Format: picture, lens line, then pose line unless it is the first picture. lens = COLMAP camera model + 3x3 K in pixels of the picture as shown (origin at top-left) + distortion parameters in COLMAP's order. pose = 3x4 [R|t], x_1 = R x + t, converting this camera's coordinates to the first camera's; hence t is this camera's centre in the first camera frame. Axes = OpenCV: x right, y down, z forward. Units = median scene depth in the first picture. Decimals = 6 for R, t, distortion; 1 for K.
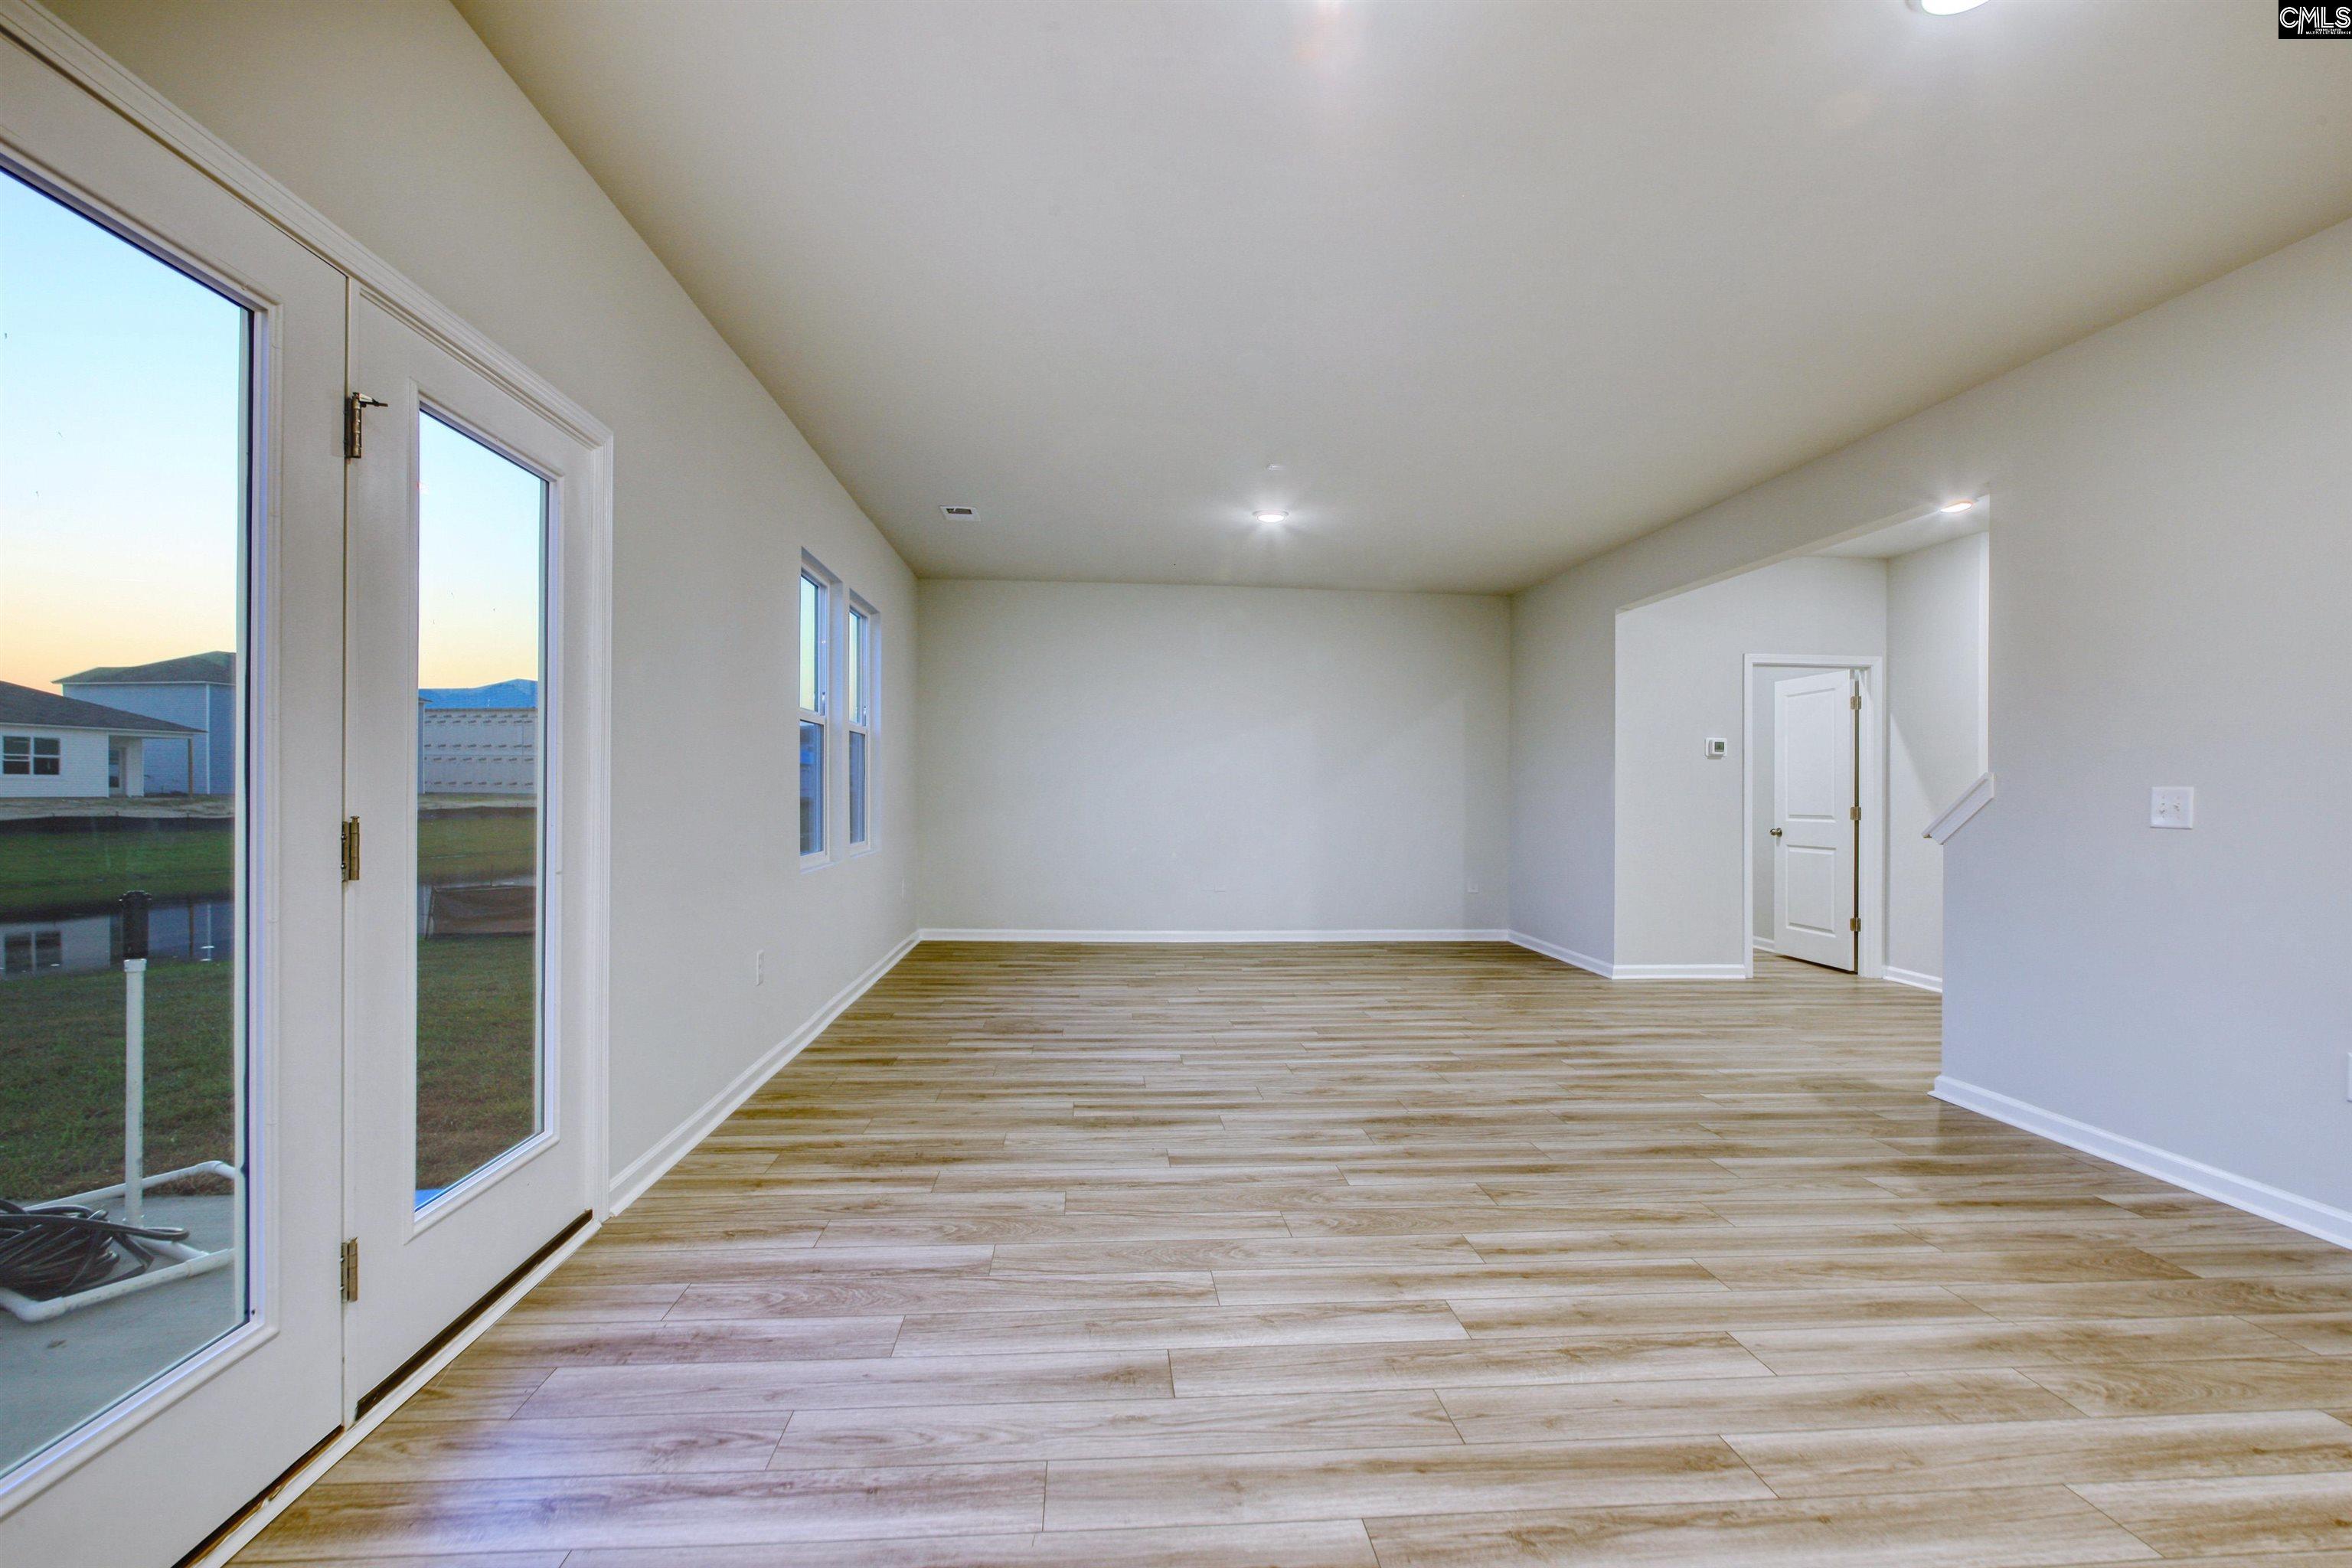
lens RADIAL K [[1080.5, 0, 1185.7], [0, 1080.5, 786.0], [0, 0, 1]] dist [-0.008769, 0.000140]
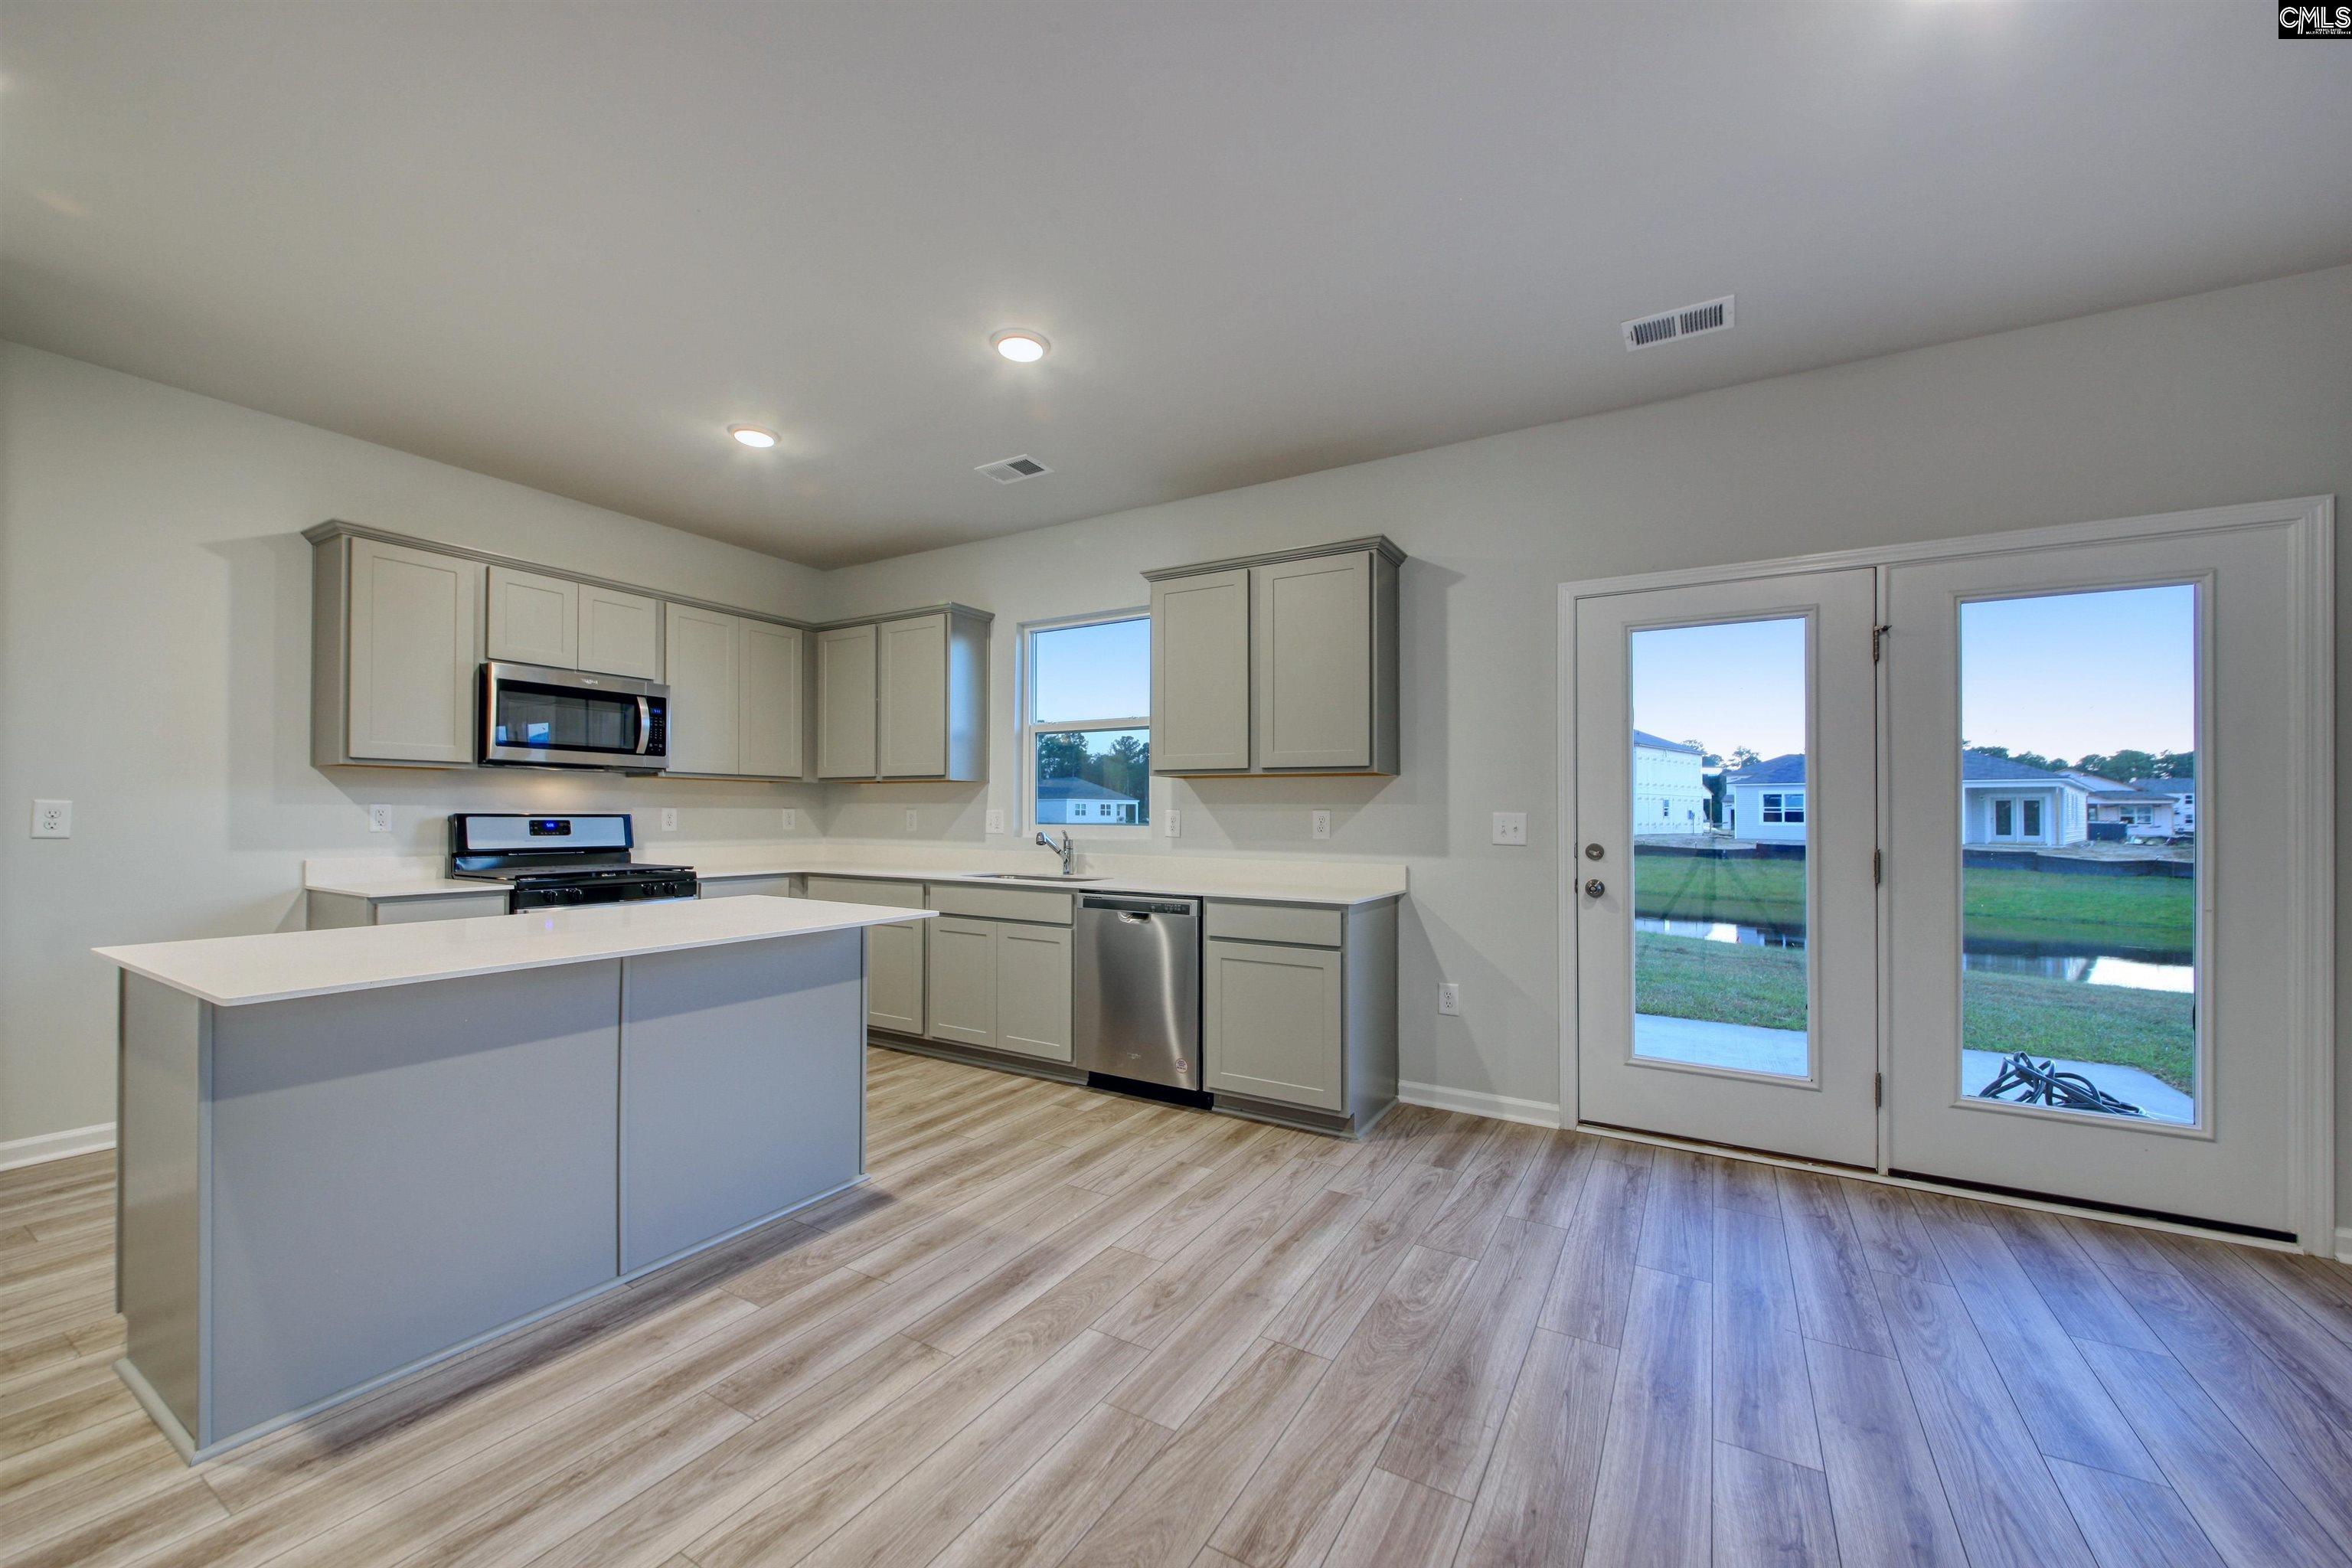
lens RADIAL K [[902.3, 0, 1171.5], [0, 902.3, 793.1], [0, 0, 1]] dist [0.000854, -0.003186]
pose [[-0.589666, -0.036850, -0.806806, 0.892230], [-0.009550, 0.999207, -0.038658, -0.002683], [0.807591, -0.015090, -0.589550, 0.653622]]
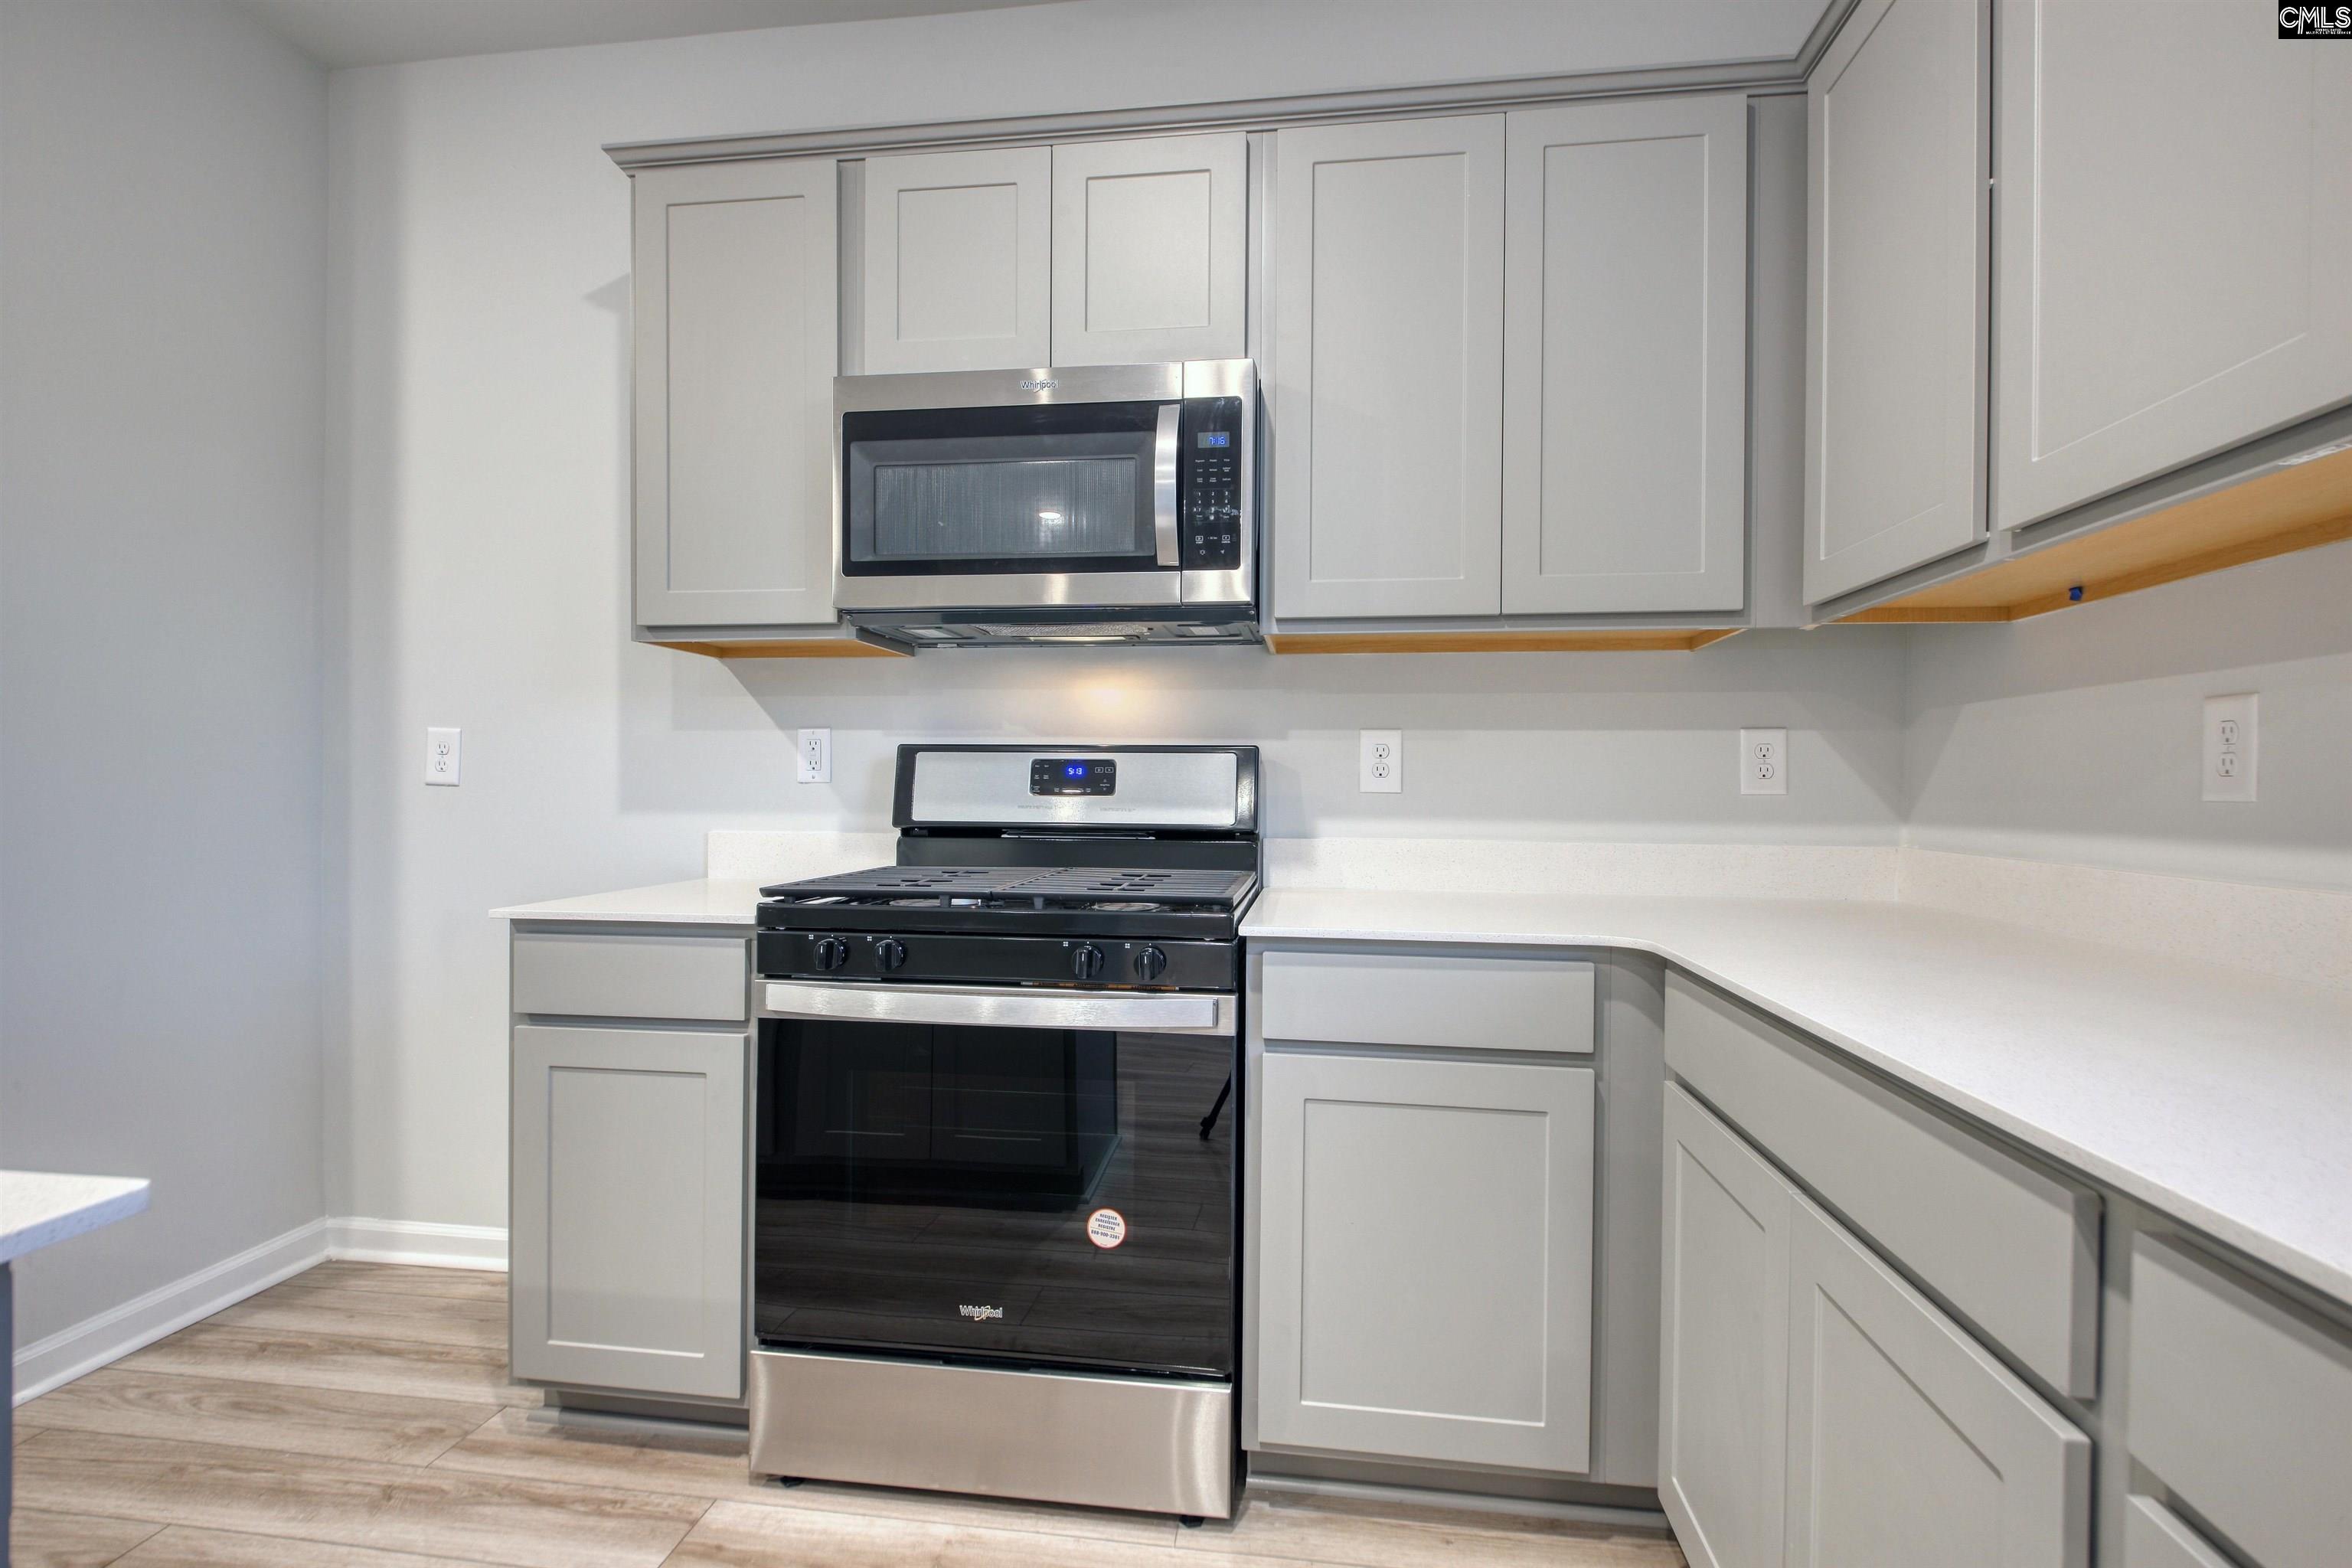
lens RADIAL K [[1111.9, 0, 1189.5], [0, 1111.9, 806.2], [0, 0, 1]] dist [0.008378, -0.006991]
pose [[-0.976018, -0.024784, 0.216276, -0.036383], [-0.022160, 0.999649, 0.014549, 0.015175], [-0.216560, 0.009407, -0.976224, -0.404773]]
